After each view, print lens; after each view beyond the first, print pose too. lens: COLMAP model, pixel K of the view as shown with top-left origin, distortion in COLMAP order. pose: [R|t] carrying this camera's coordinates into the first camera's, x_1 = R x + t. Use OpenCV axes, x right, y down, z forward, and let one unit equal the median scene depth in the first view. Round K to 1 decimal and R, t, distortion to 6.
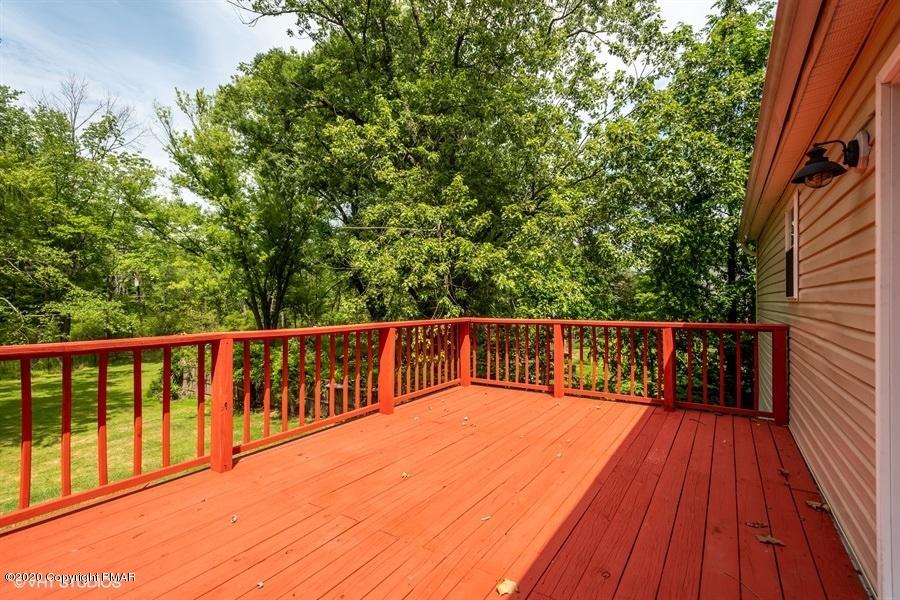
lens RADIAL K [[426.2, 0, 449.7], [0, 426.2, 286.9], [0, 0, 1]] dist [0.000294, -0.000497]
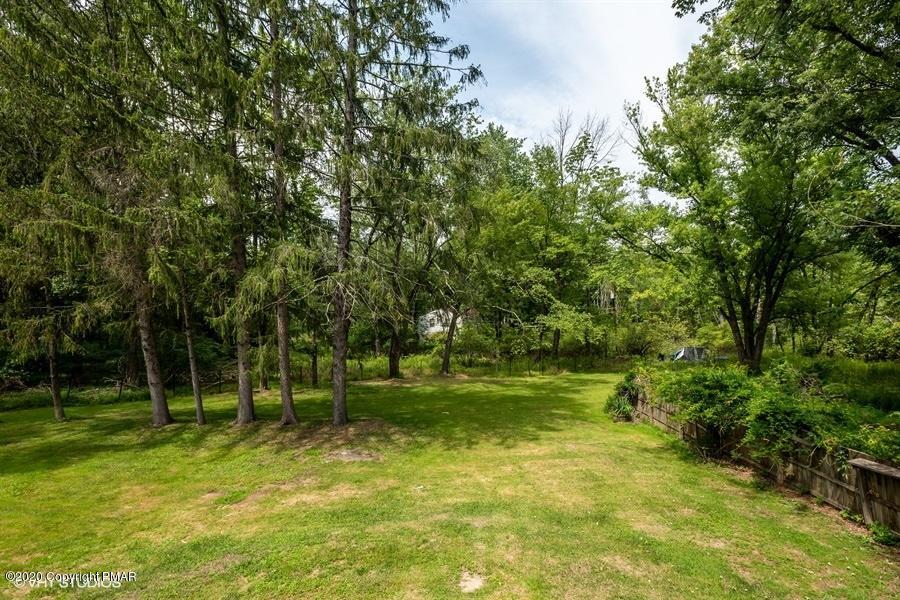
lens RADIAL K [[433.3, 0, 449.7], [0, 433.3, 352.9], [0, 0, 1]] dist [0.013870, -0.000694]
pose [[0.527753, 0.063751, -0.847002, -0.038551], [0.045584, 0.993617, 0.103189, 0.003914], [0.848174, -0.093068, 0.521479, 0.115259]]
